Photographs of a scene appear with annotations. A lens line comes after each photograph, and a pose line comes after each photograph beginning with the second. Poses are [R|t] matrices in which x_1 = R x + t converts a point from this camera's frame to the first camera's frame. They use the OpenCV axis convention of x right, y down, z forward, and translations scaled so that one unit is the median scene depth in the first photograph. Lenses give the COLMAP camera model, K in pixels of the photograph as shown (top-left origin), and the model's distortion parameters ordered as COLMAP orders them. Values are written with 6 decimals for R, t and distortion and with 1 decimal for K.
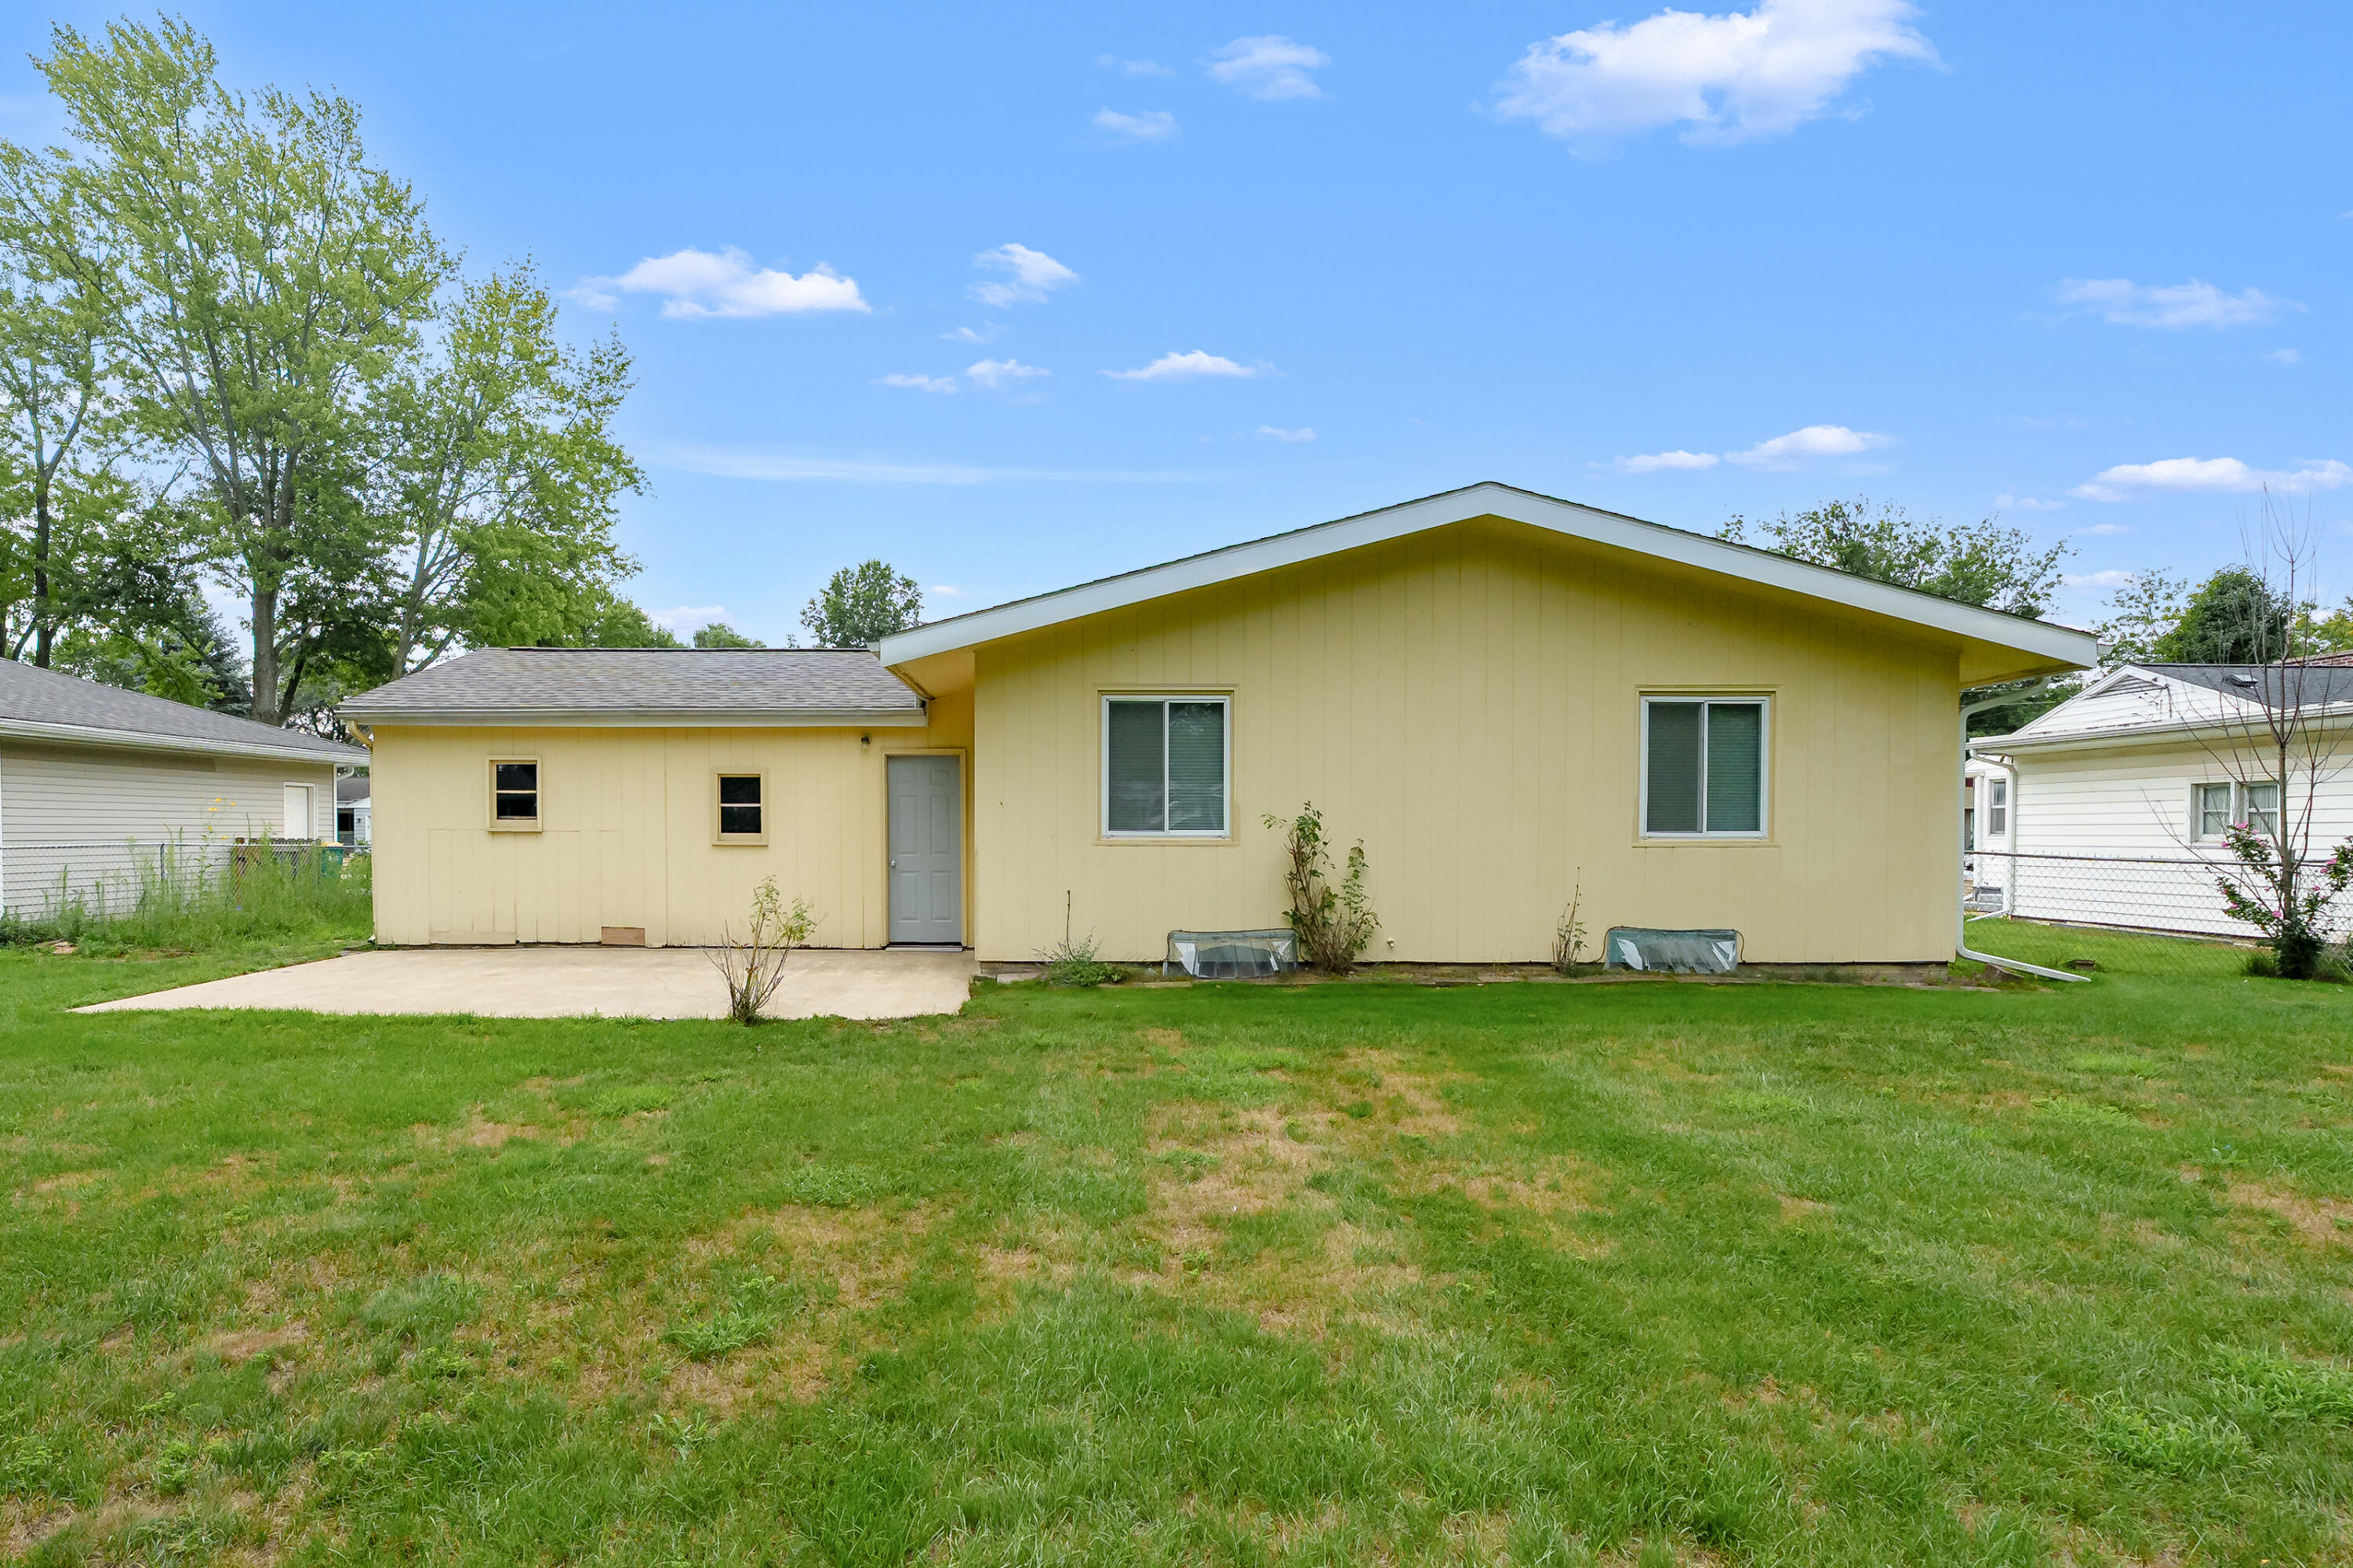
lens RADIAL K [[1238.0, 0, 1093.6], [0, 1238.0, 861.7], [0, 0, 1]] dist [-0.003477, -0.000037]
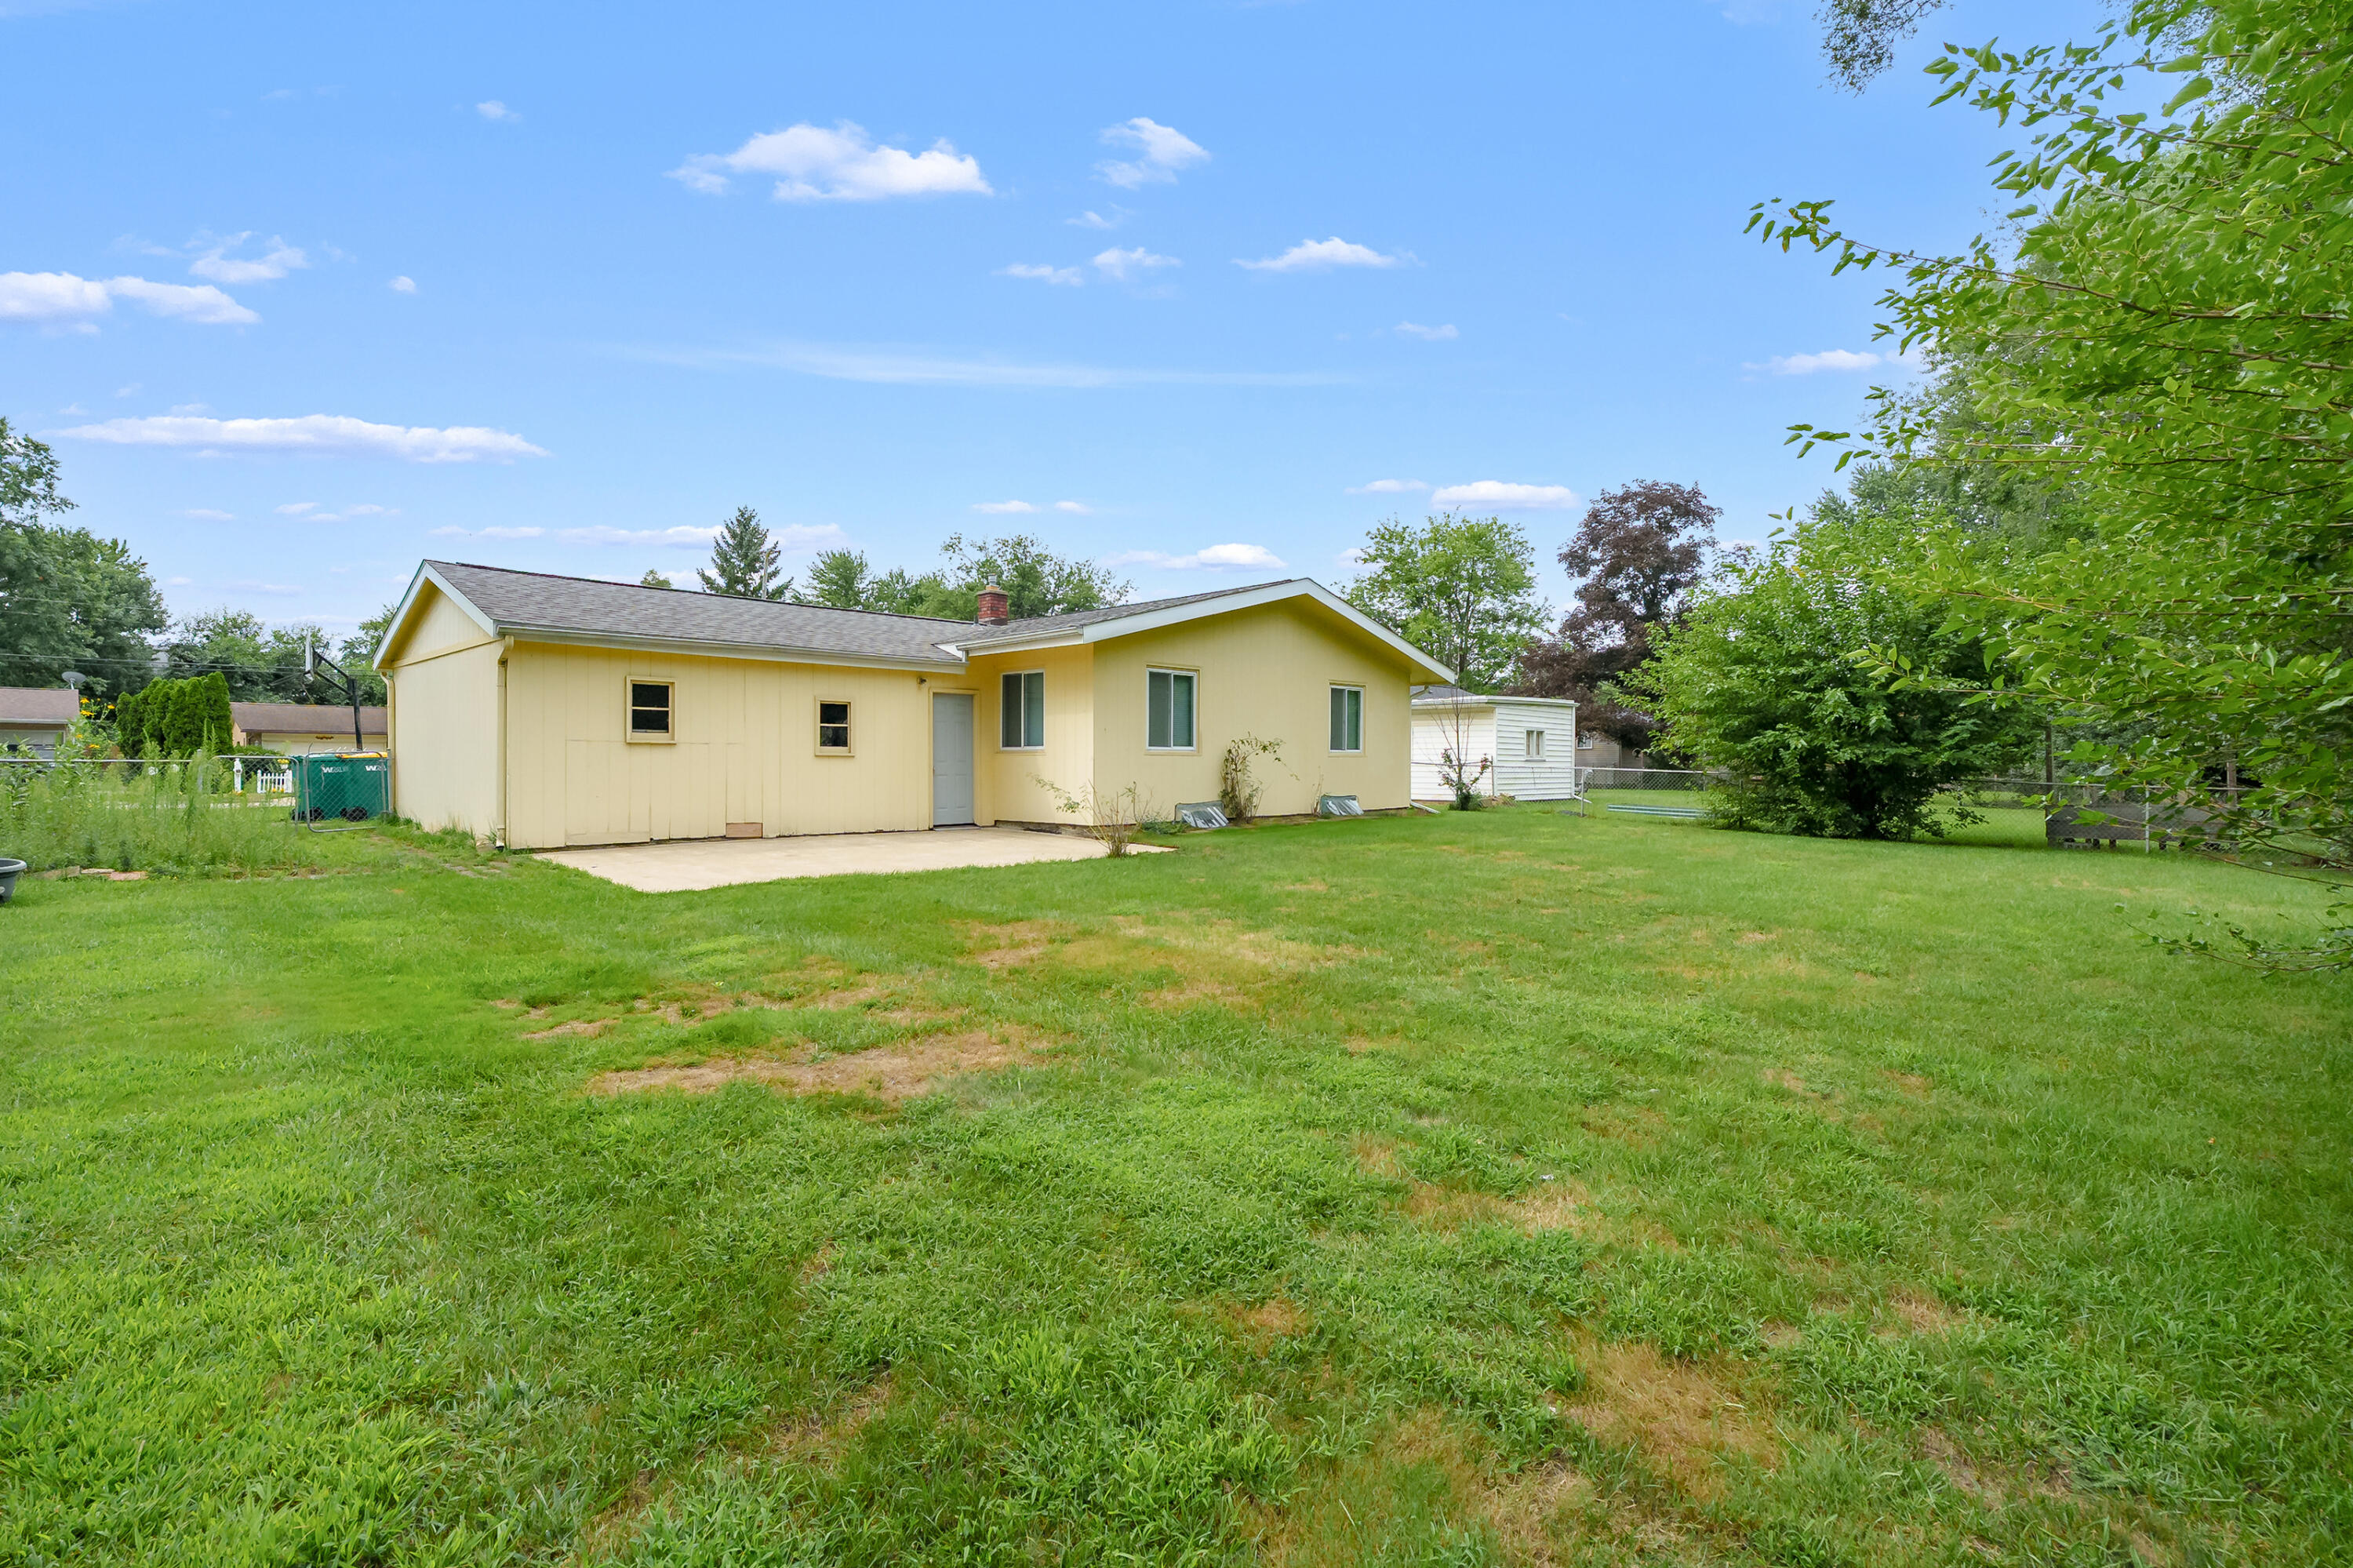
lens RADIAL K [[1060.2, 0, 1173.3], [0, 1060.2, 776.0], [0, 0, 1]] dist [-0.003703, -0.000756]
pose [[0.681560, -0.010331, 0.731689, -1.030737], [0.016372, 0.999865, -0.001132, 0.017825], [-0.731579, 0.012751, 0.681638, -0.026704]]
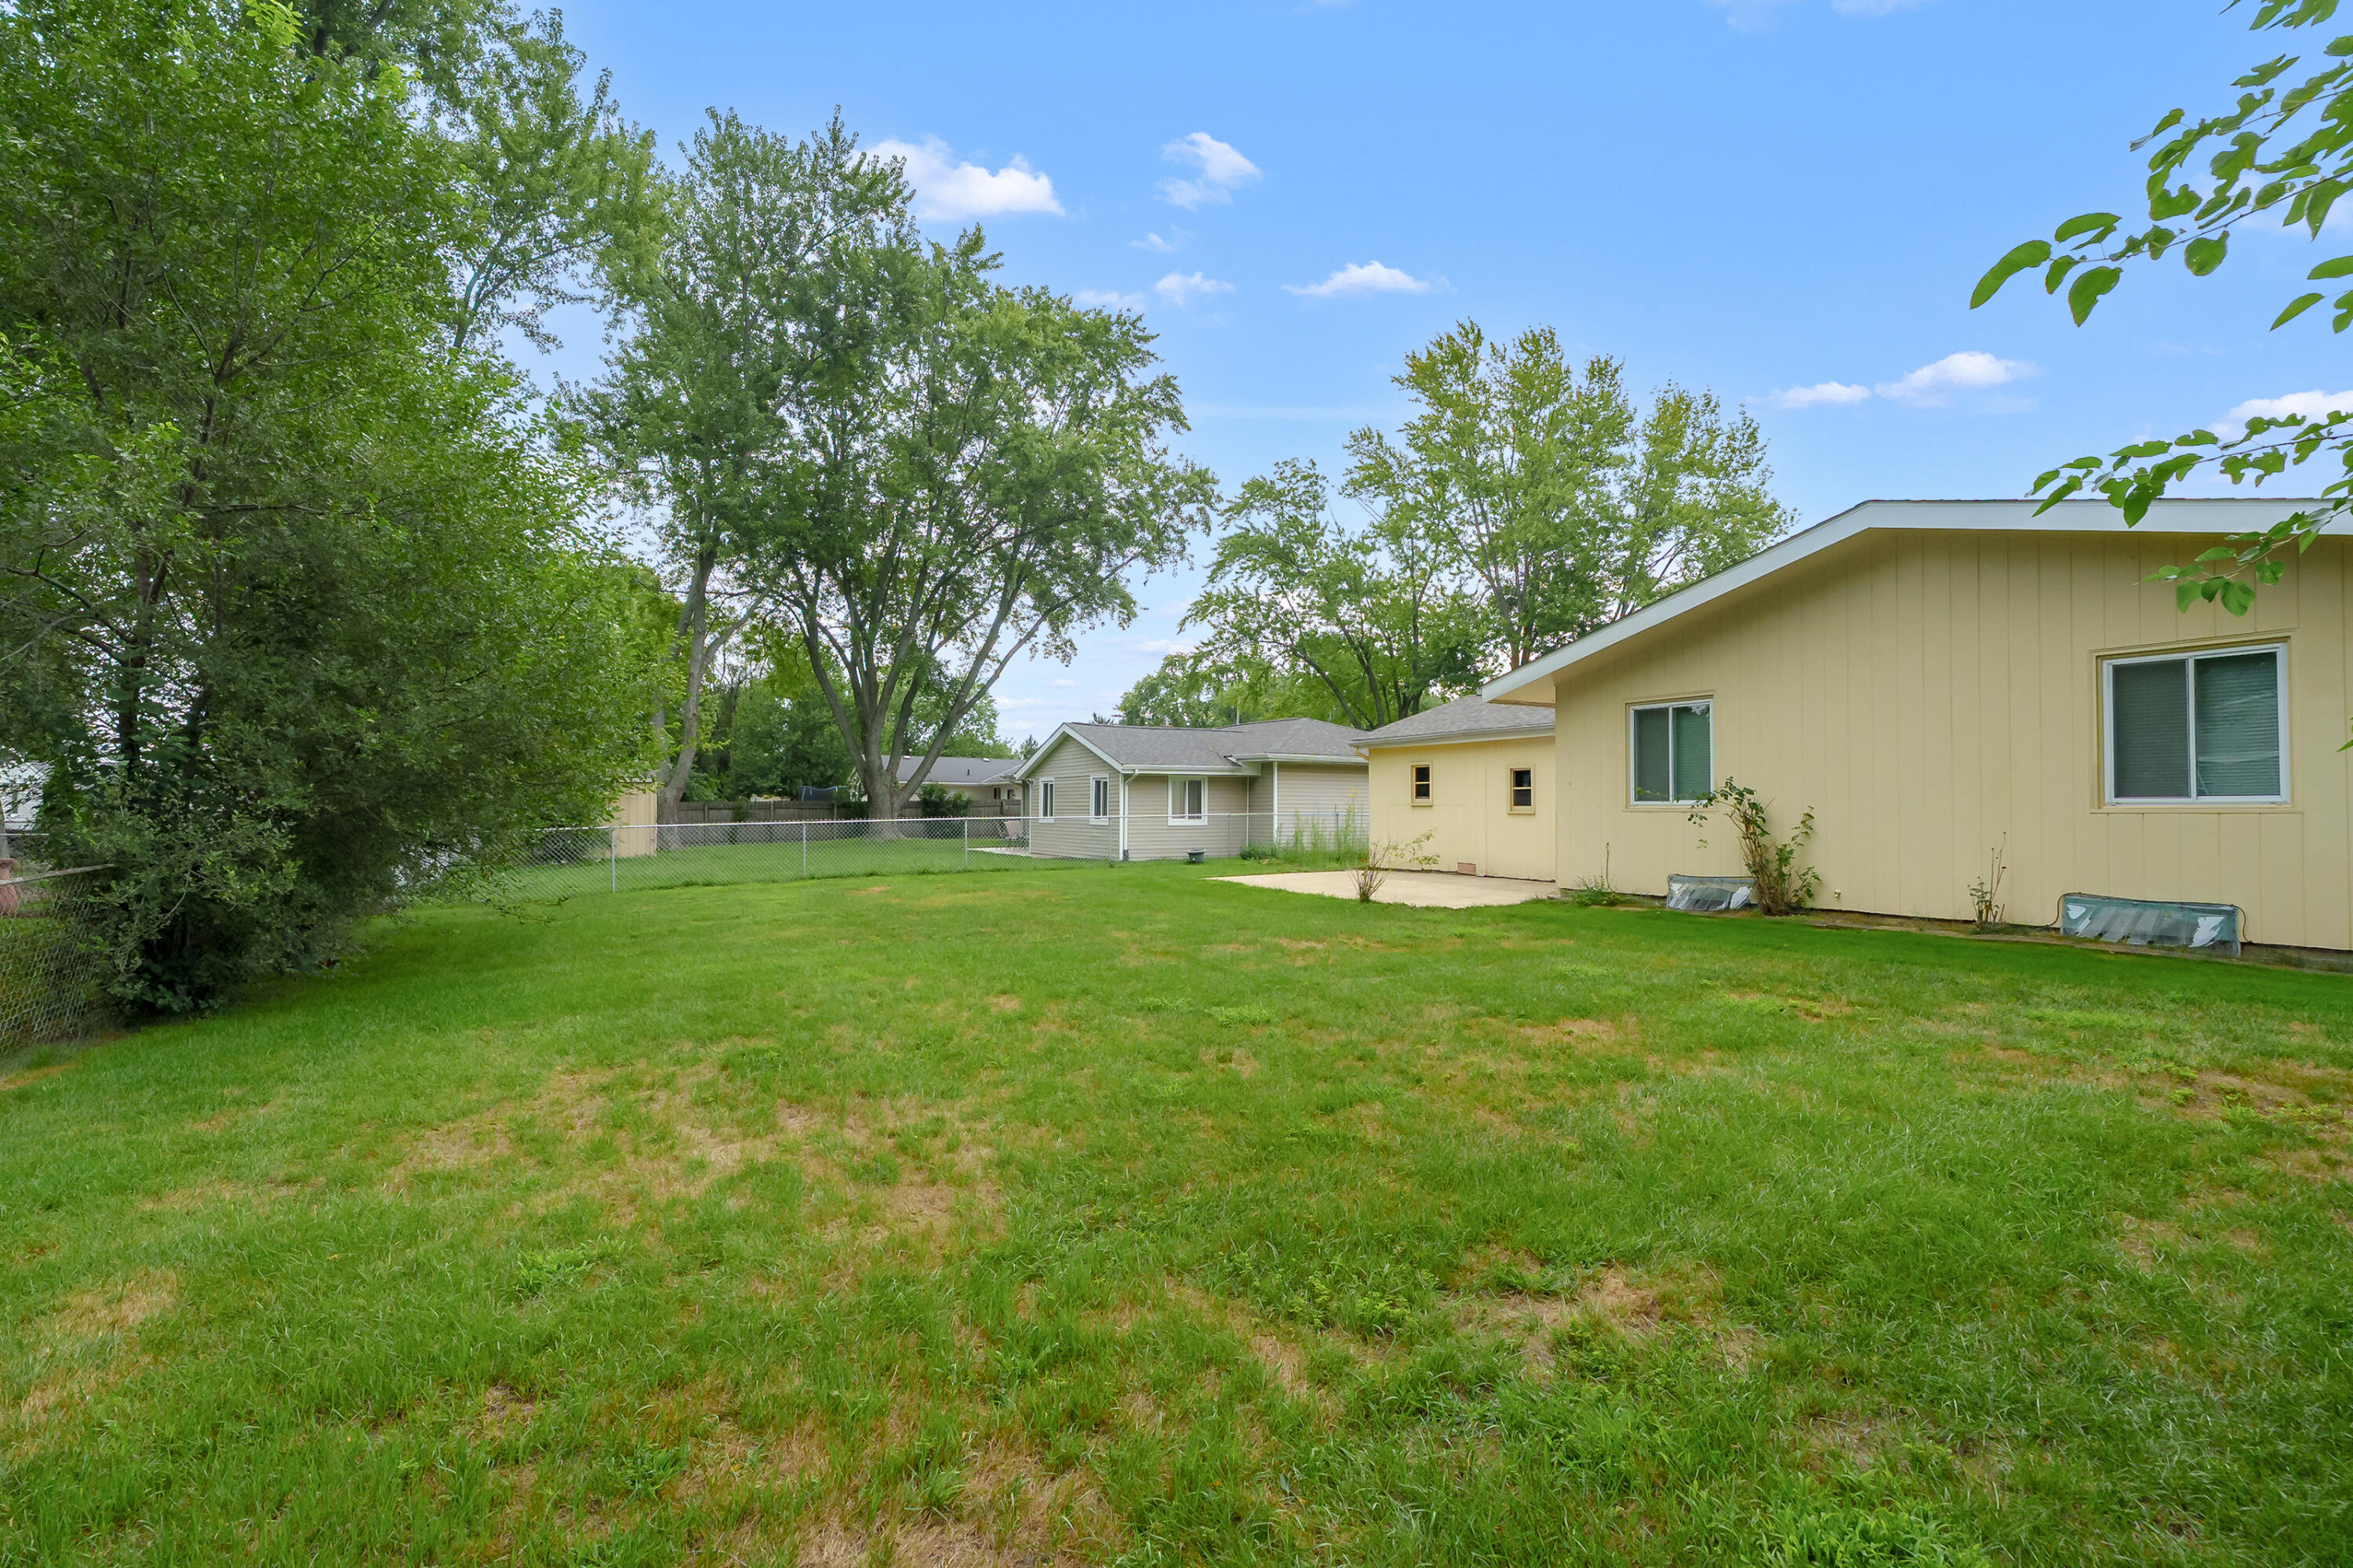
lens RADIAL K [[1060.2, 0, 1173.3], [0, 1060.2, 776.0], [0, 0, 1]] dist [-0.003703, -0.000756]
pose [[0.498858, -0.028308, -0.866222, 0.789495], [-0.024273, 0.998618, -0.046613, 0.014962], [0.866344, 0.044279, 0.497481, -0.062338]]
